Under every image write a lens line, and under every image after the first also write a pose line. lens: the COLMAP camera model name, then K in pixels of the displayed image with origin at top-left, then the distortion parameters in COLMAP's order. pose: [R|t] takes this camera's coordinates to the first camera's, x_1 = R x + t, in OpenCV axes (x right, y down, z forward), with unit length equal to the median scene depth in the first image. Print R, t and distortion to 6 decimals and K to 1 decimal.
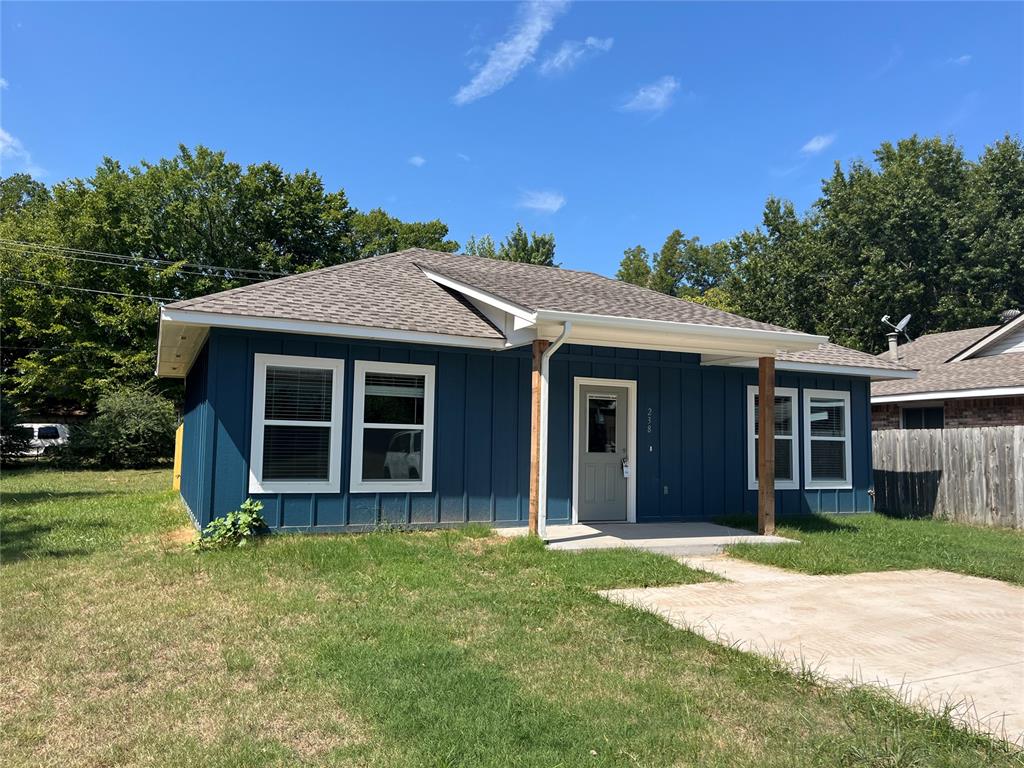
lens RADIAL K [[773.4, 0, 512.1], [0, 773.4, 391.2], [0, 0, 1]] dist [0.057437, -0.067438]
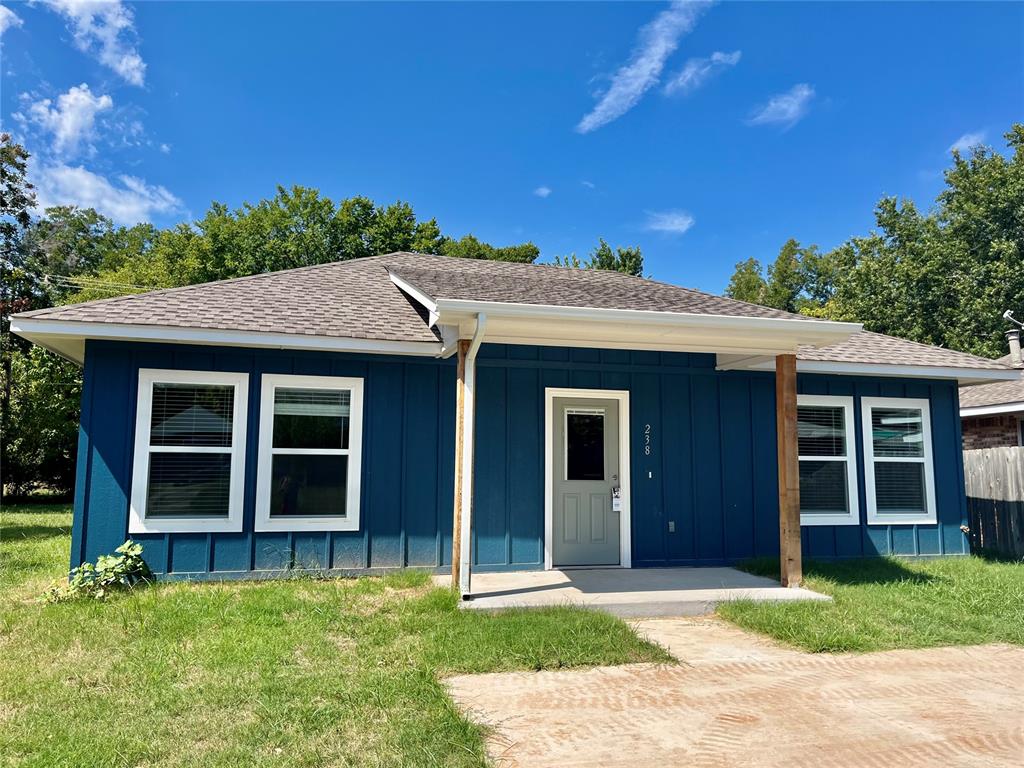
lens RADIAL K [[773.4, 0, 512.1], [0, 773.4, 391.2], [0, 0, 1]] dist [0.057437, -0.067438]
pose [[0.986213, -0.028324, -0.163038, 0.175798], [0.022482, 0.999041, -0.037566, 0.014625], [0.163946, 0.033382, 0.985904, 0.183341]]
